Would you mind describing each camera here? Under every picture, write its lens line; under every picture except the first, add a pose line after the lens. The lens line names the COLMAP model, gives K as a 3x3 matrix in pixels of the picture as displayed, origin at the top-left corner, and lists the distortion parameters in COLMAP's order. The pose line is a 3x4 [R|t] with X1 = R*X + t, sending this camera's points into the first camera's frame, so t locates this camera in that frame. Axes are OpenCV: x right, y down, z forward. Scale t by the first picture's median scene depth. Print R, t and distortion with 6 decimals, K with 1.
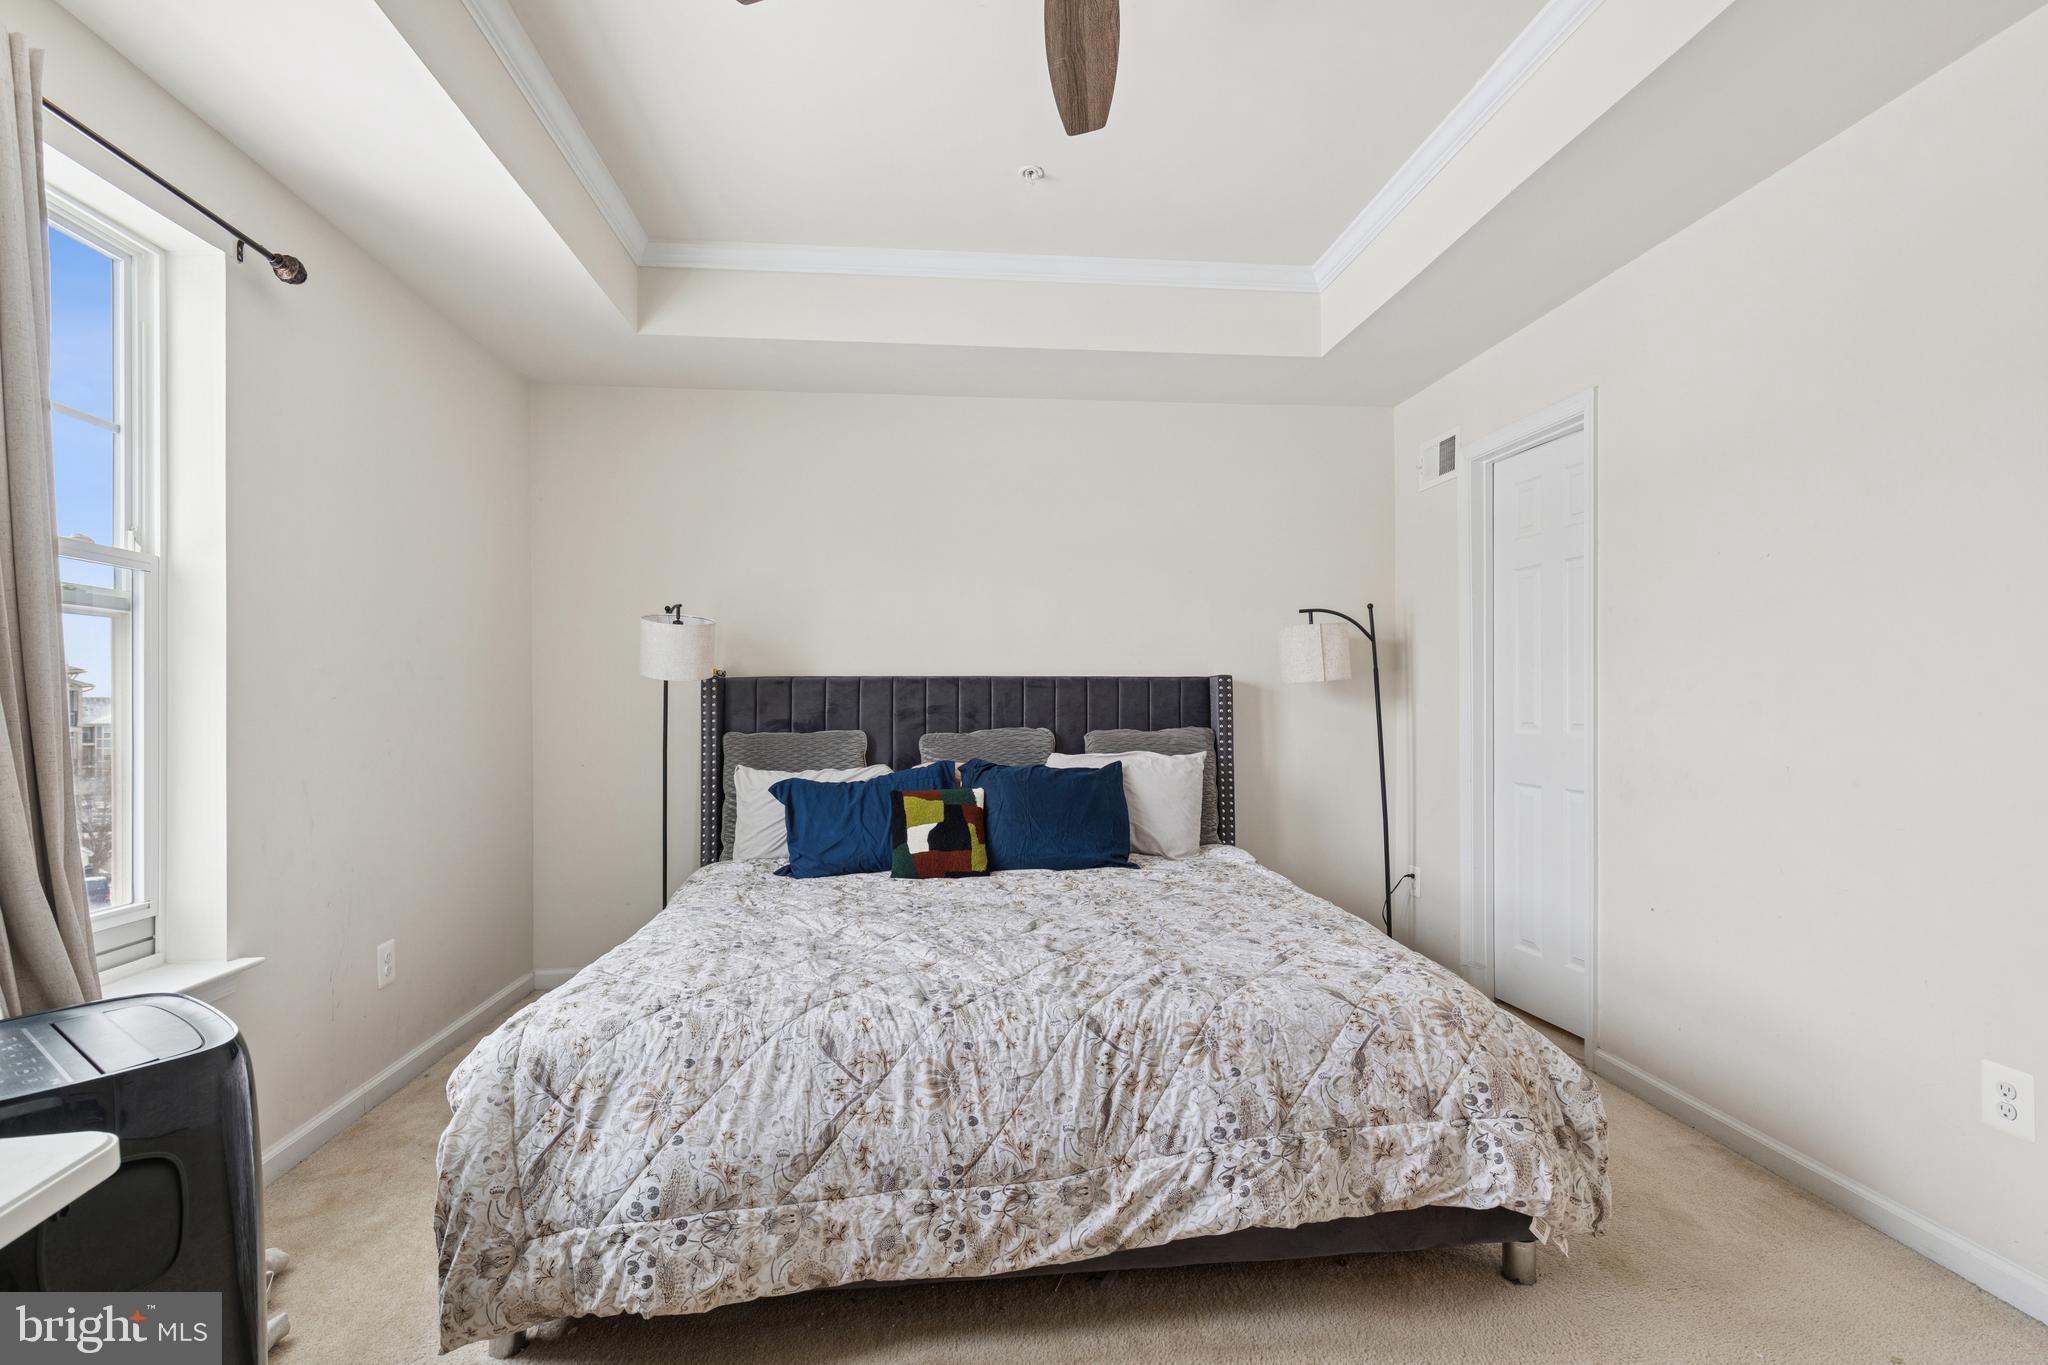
lens RADIAL K [[933.5, 0, 1025.2], [0, 933.5, 691.0], [0, 0, 1]] dist [0.009549, -0.001050]
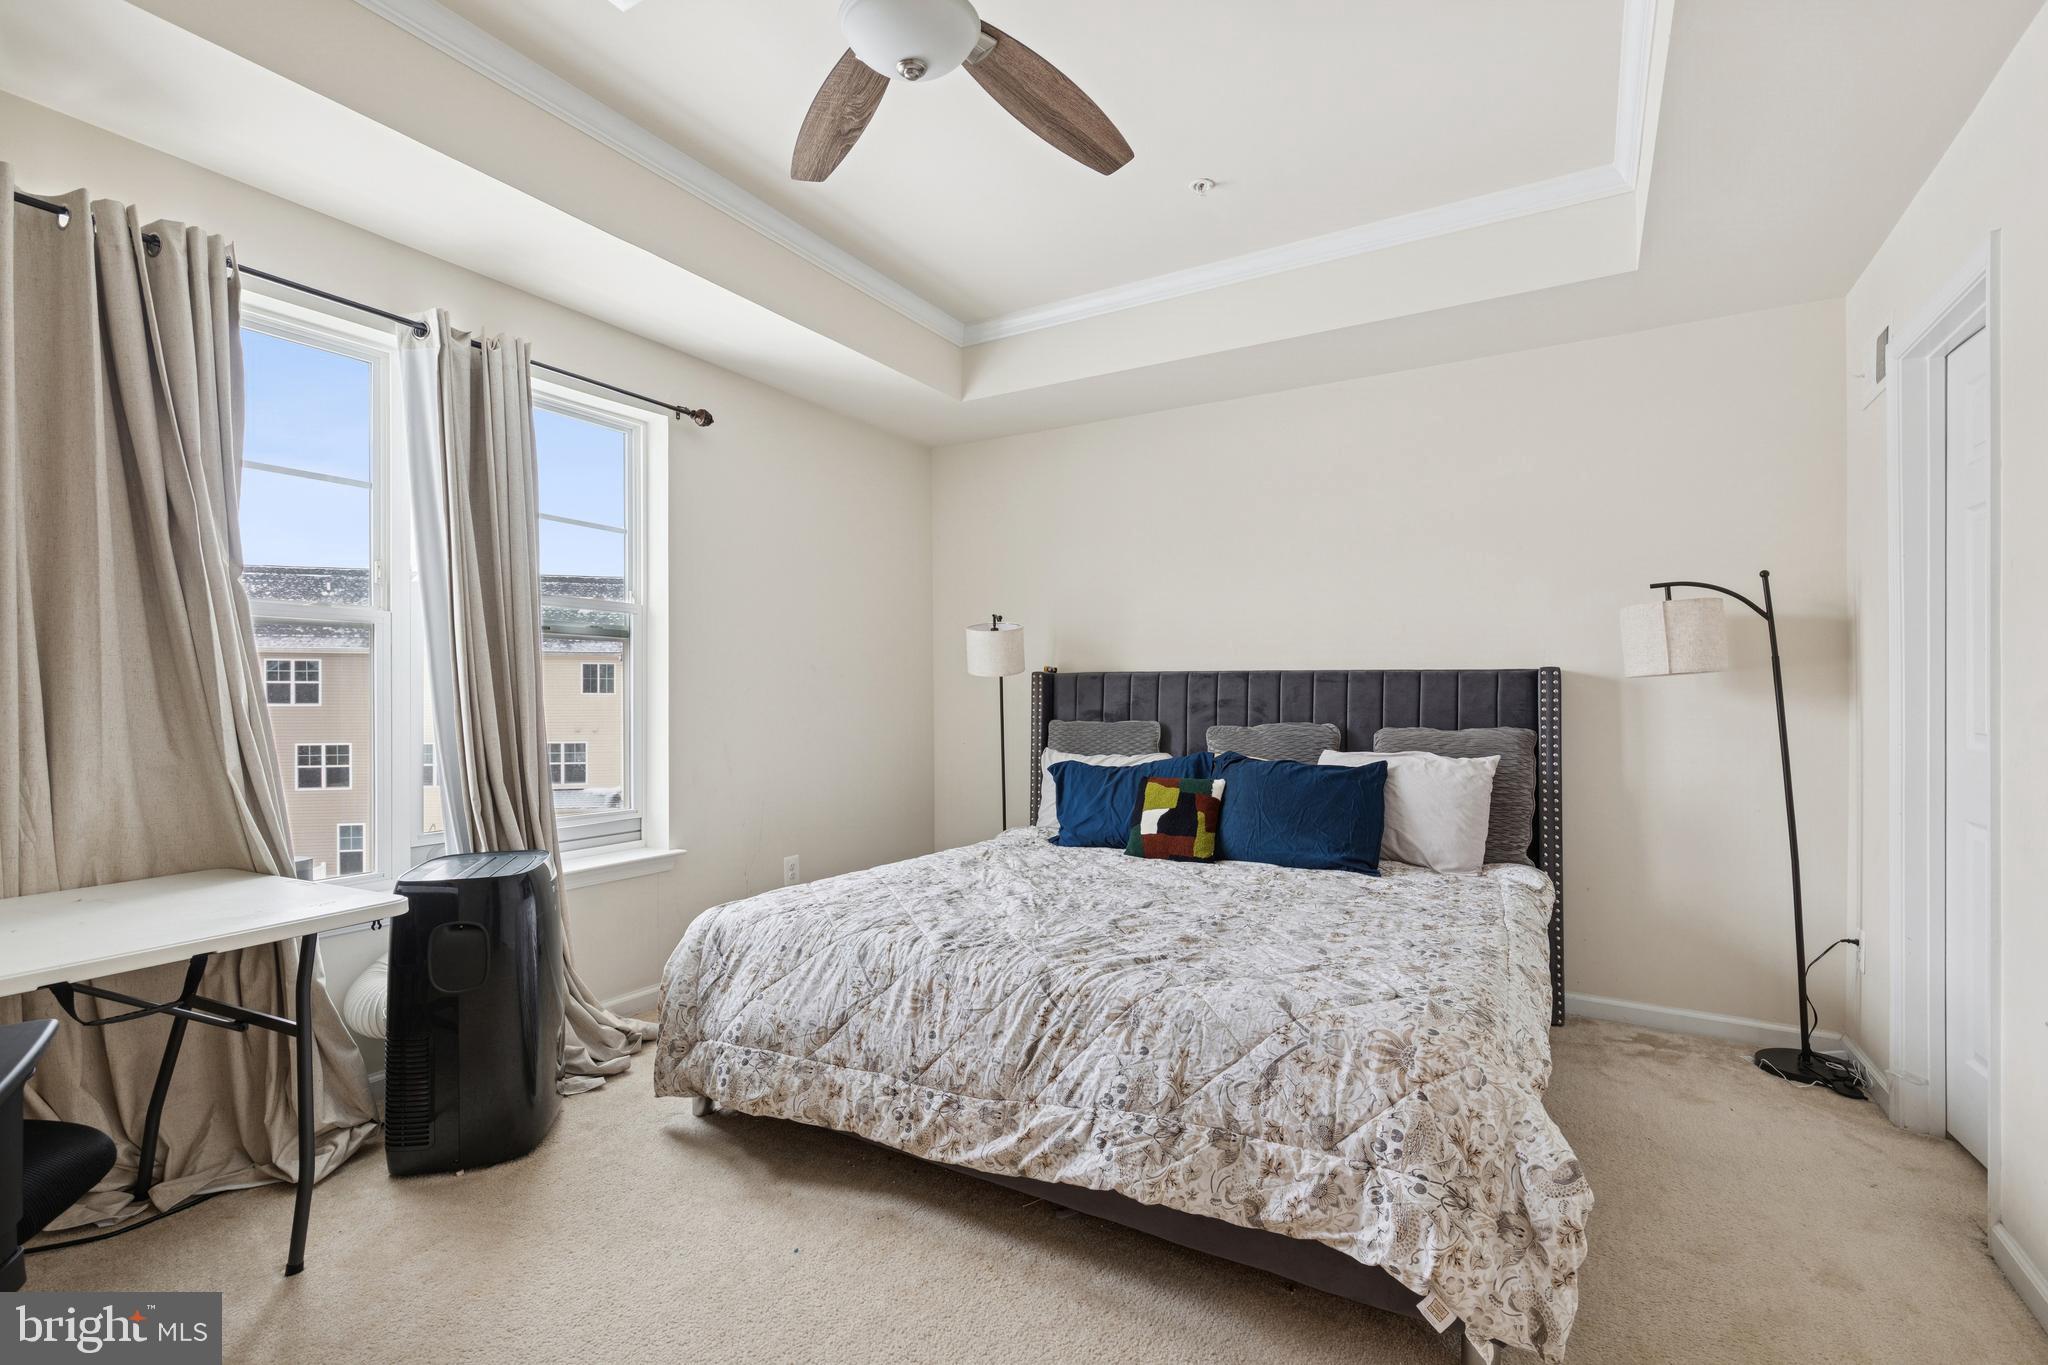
lens RADIAL K [[933.5, 0, 1032.0], [0, 933.5, 684.7], [0, 0, 1]] dist [0.009549, -0.001050]
pose [[0.802143, 0.001802, -0.597129, 0.726108], [-0.001482, 0.999998, 0.001028, -0.002865], [0.597130, 0.000061, 0.802145, 0.083922]]
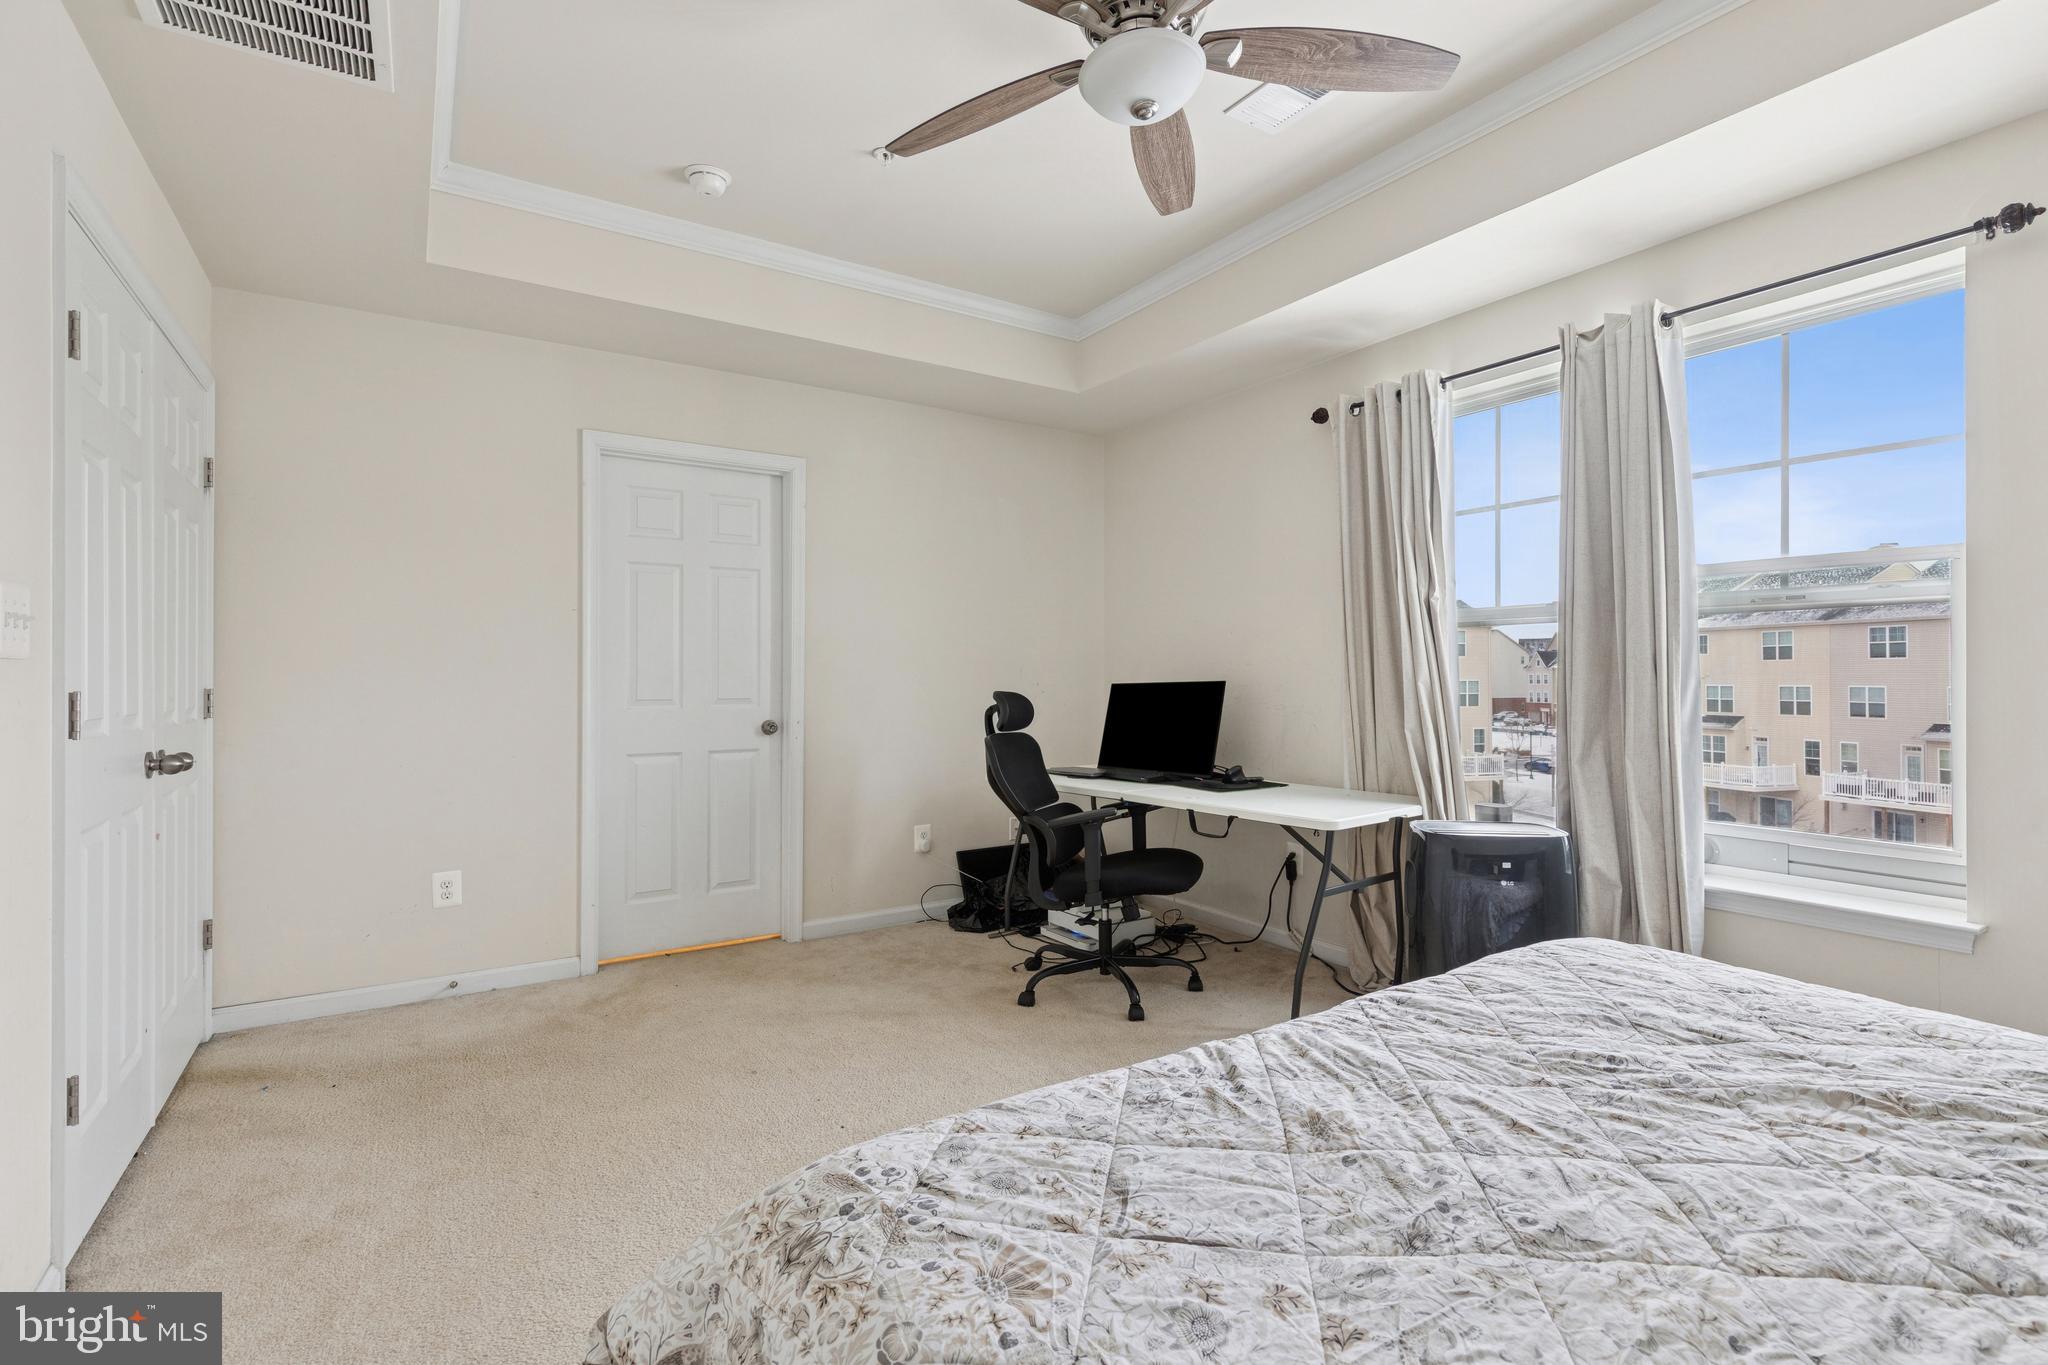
lens RADIAL K [[933.5, 0, 1030.0], [0, 933.5, 672.9], [0, 0, 1]] dist [0.009549, -0.001050]
pose [[-0.897432, 0.003558, -0.441139, 0.643098], [0.006438, 0.999967, -0.005034, 0.007242], [0.441106, -0.007358, -0.897425, 1.727594]]
